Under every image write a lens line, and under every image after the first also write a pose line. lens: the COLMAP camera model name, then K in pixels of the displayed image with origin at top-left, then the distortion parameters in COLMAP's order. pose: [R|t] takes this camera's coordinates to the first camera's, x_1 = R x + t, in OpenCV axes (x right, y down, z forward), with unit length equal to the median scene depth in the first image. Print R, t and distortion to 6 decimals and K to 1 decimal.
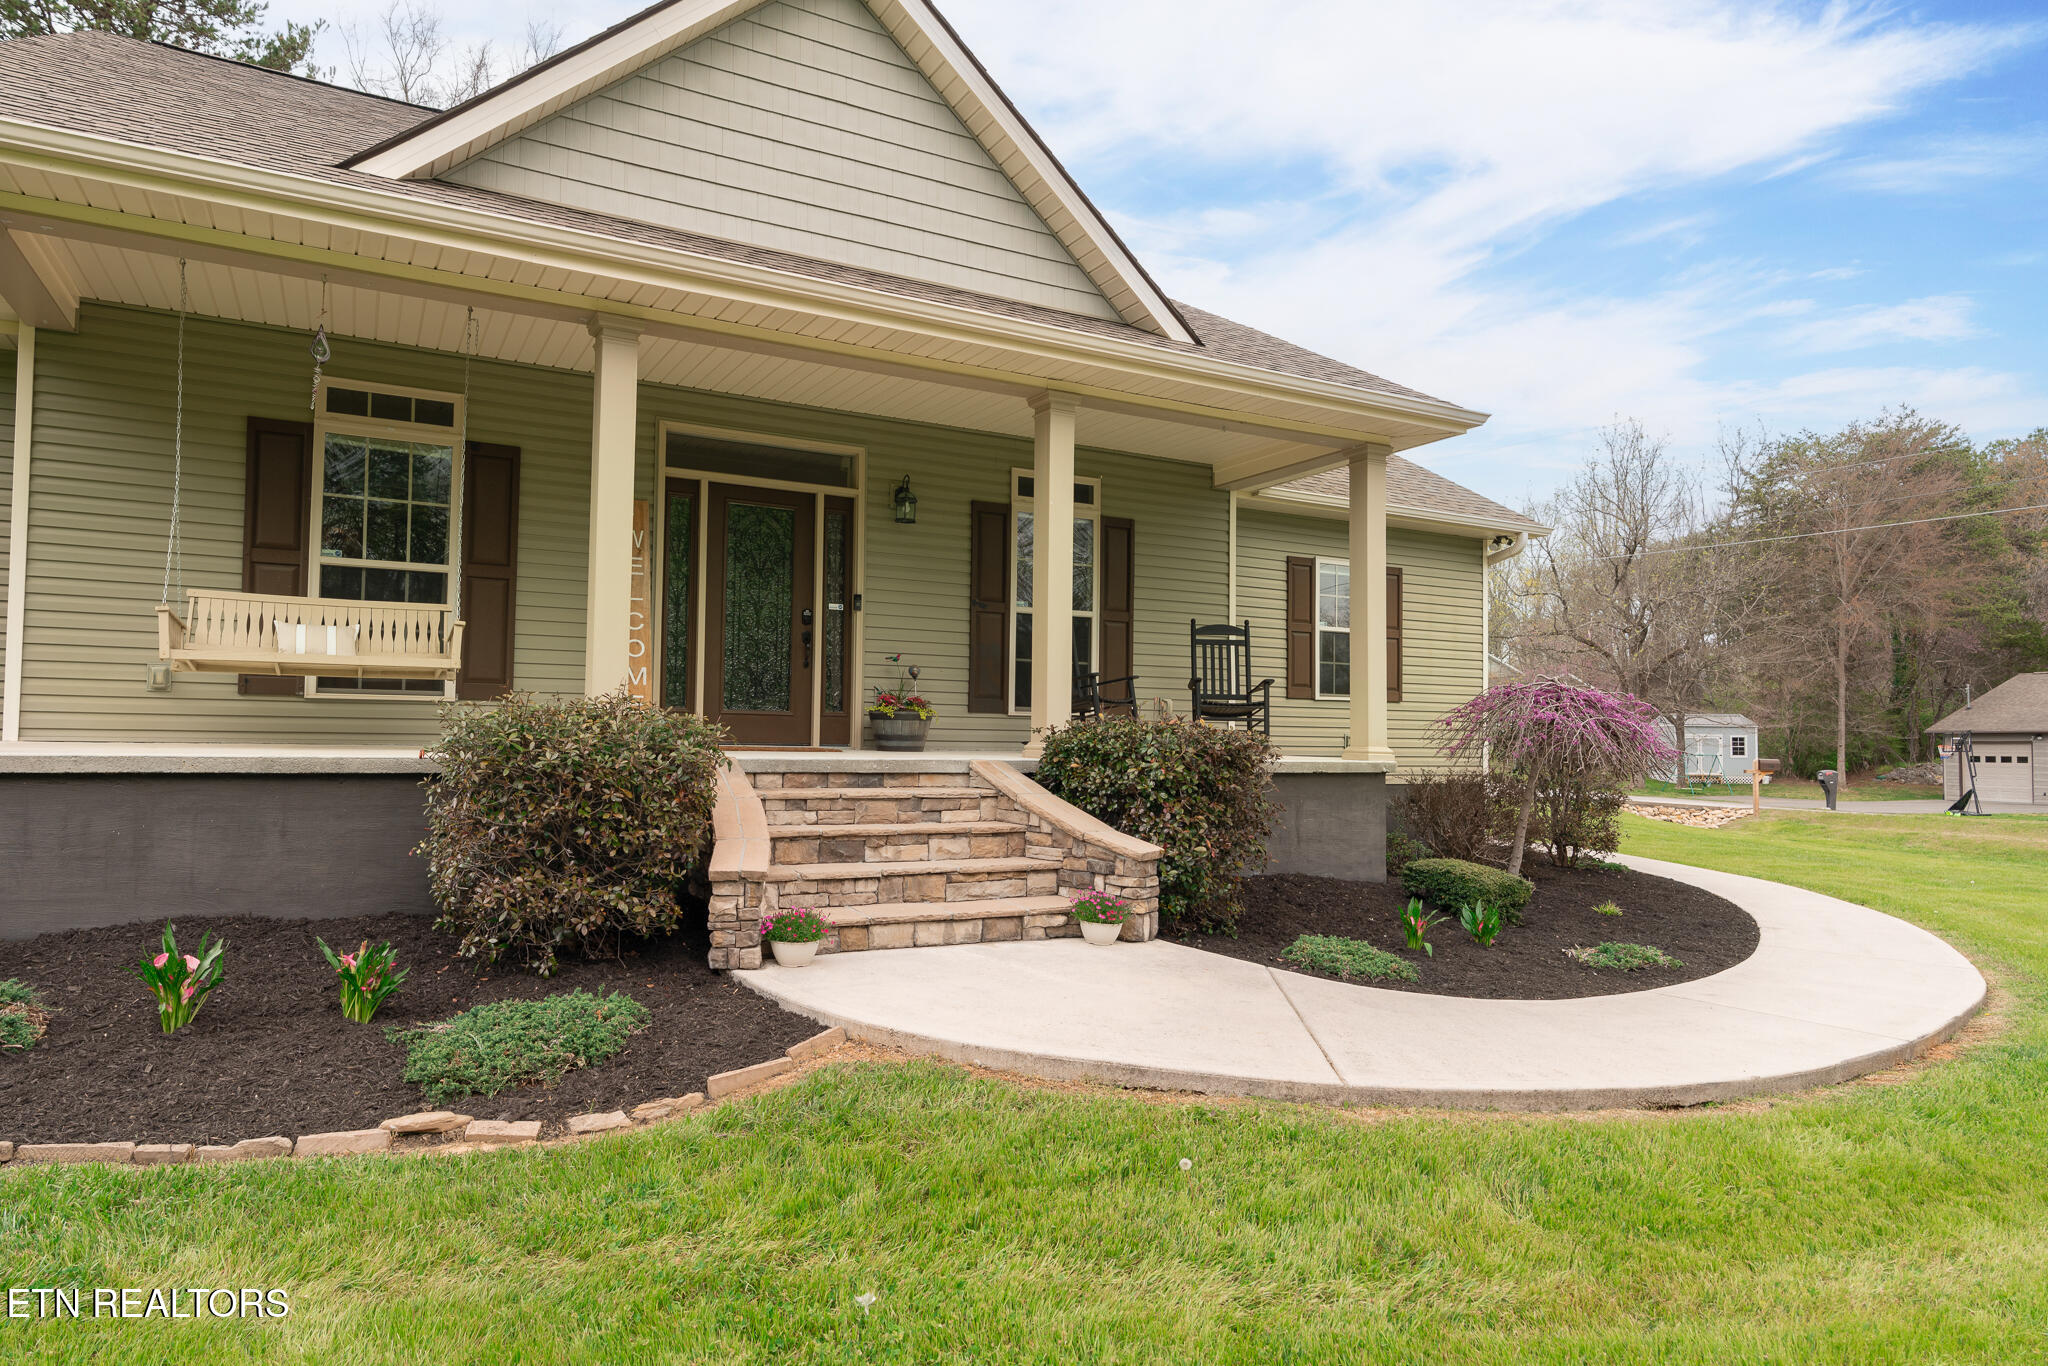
lens RADIAL K [[1266.4, 0, 1022.1], [0, 1266.4, 702.4], [0, 0, 1]] dist [0.000353, -0.000028]
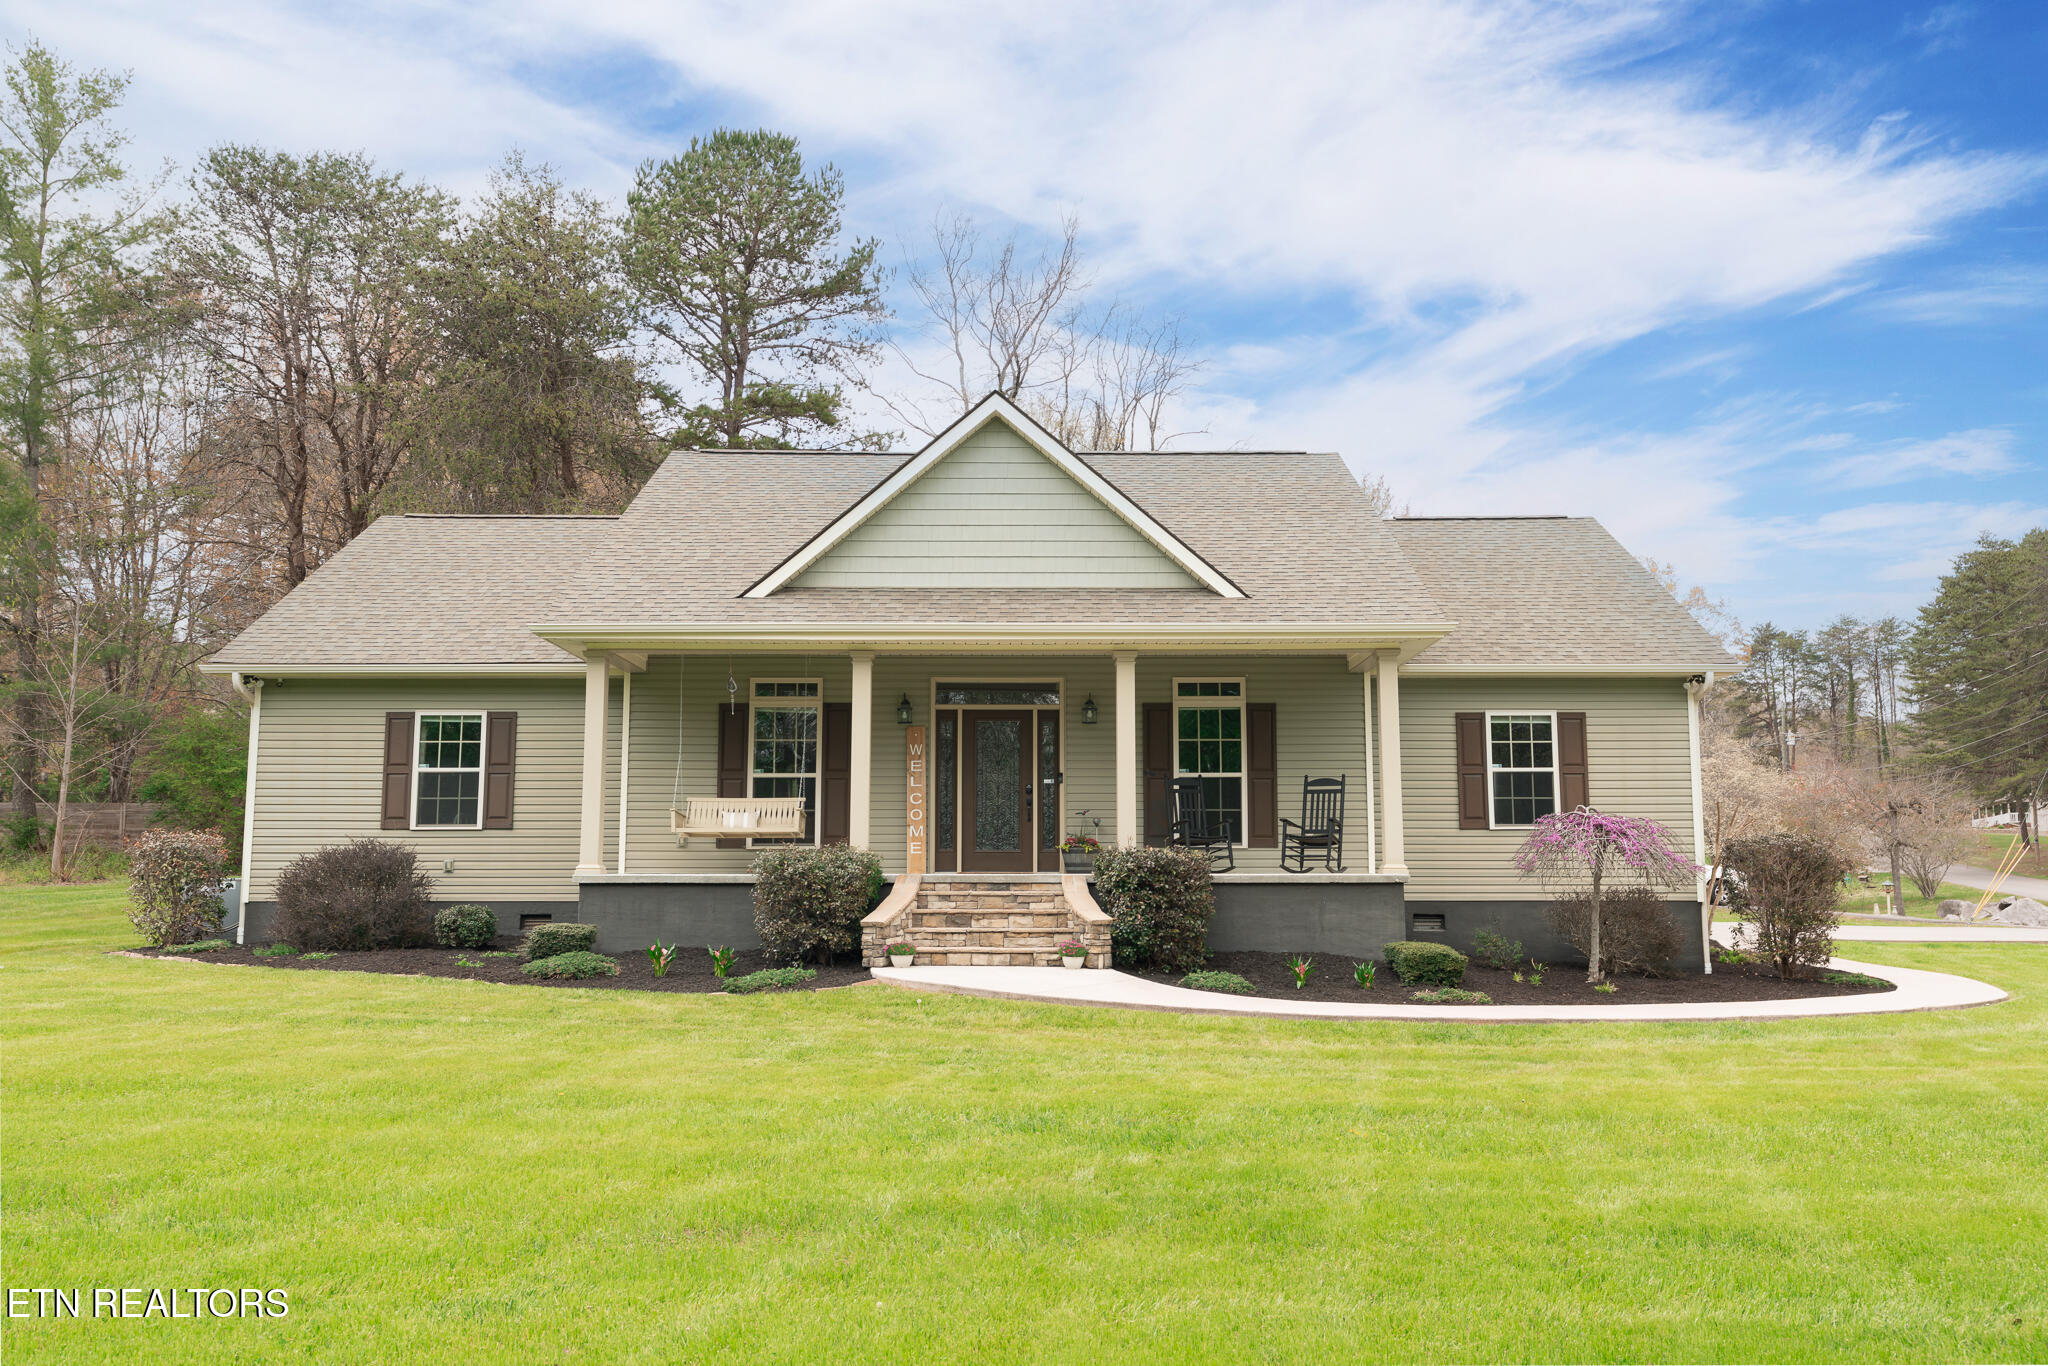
lens RADIAL K [[1697.1, 0, 1026.0], [0, 1697.1, 679.4], [0, 0, 1]] dist [-0.002614, -0.000047]
pose [[0.889080, -0.072471, -0.451978, 0.947545], [0.027725, 0.994101, -0.104859, 0.021317], [0.456911, 0.080697, 0.885844, -1.049508]]
